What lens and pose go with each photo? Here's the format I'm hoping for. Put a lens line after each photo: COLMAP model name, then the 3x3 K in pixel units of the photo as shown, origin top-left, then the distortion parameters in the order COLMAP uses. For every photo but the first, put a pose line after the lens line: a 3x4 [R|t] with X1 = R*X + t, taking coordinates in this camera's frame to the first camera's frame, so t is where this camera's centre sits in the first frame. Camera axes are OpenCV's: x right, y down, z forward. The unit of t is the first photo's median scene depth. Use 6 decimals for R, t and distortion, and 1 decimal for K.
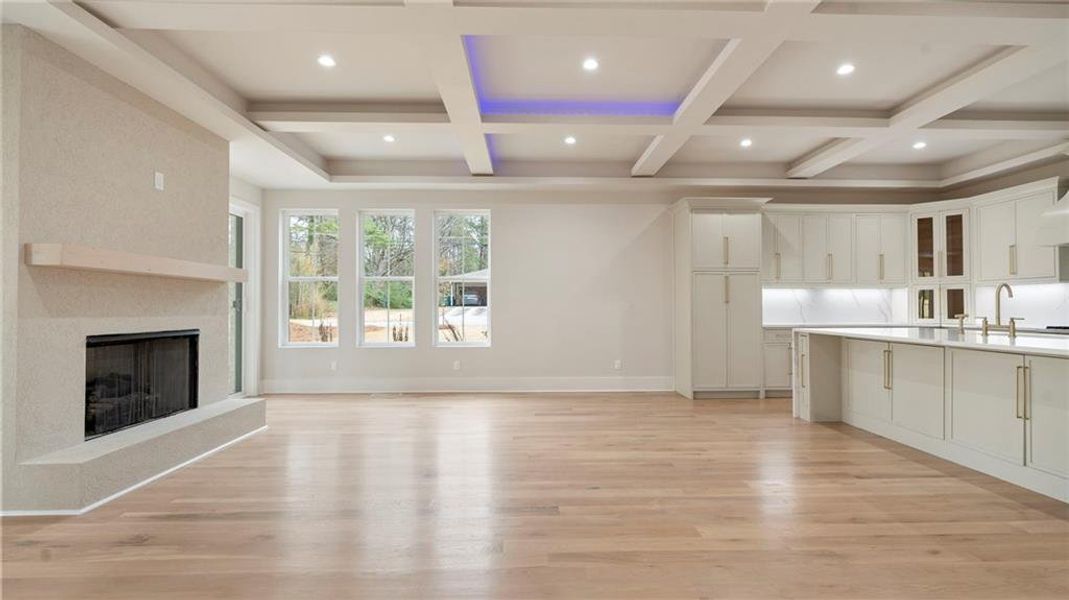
lens RADIAL K [[476.1, 0, 540.8], [0, 476.1, 303.4], [0, 0, 1]] dist [-0.000233, 0.000640]
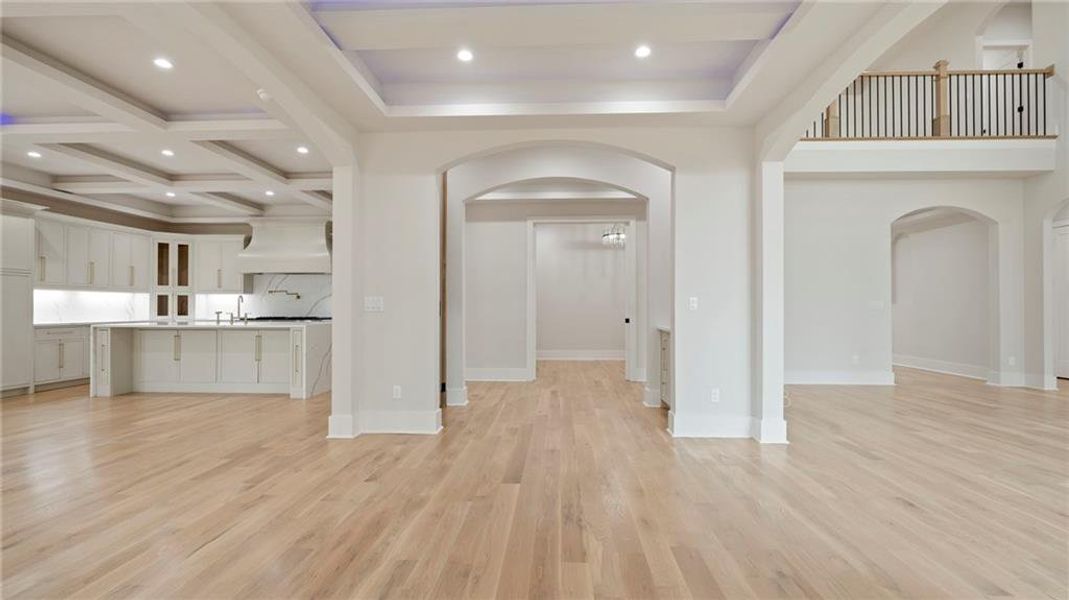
lens RADIAL K [[476.1, 0, 540.8], [0, 476.1, 303.4], [0, 0, 1]] dist [-0.000233, 0.000640]
pose [[0.080916, 0.011829, 0.996651, -0.499522], [-0.011774, 0.999871, -0.010912, -0.002423], [-0.996651, -0.010852, 0.081045, -0.211626]]
